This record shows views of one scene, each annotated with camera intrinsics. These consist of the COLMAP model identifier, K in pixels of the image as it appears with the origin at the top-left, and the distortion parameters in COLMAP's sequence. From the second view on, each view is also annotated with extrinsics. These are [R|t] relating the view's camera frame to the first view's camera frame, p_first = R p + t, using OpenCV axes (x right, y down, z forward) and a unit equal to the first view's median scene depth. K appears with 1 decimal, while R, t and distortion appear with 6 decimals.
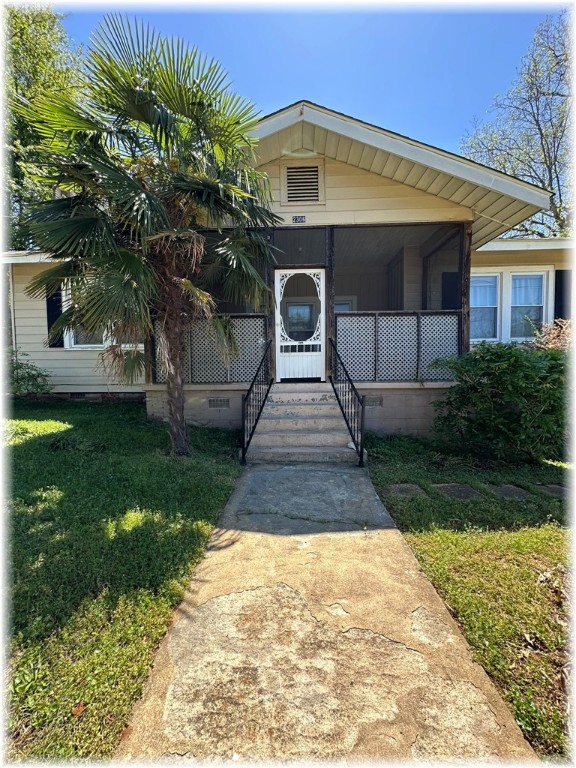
lens RADIAL K [[306.2, 0, 288.0], [0, 306.2, 384.0], [0, 0, 1]] dist [-0.001138, 0.000369]
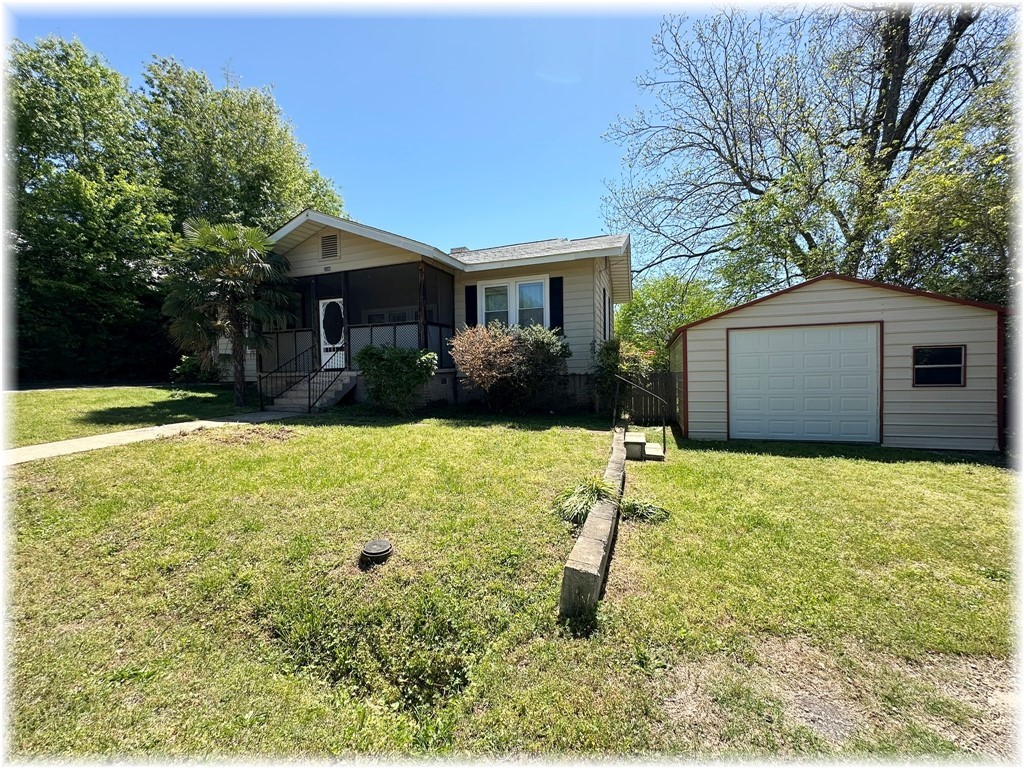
lens RADIAL K [[408.2, 0, 512.0], [0, 408.2, 384.0], [0, 0, 1]] dist [-0.001138, 0.000369]
pose [[0.954500, 0.002030, -0.298203, 1.536892], [-0.006297, 0.999891, -0.013350, 0.082206], [0.298144, 0.014620, 0.954409, -0.710800]]
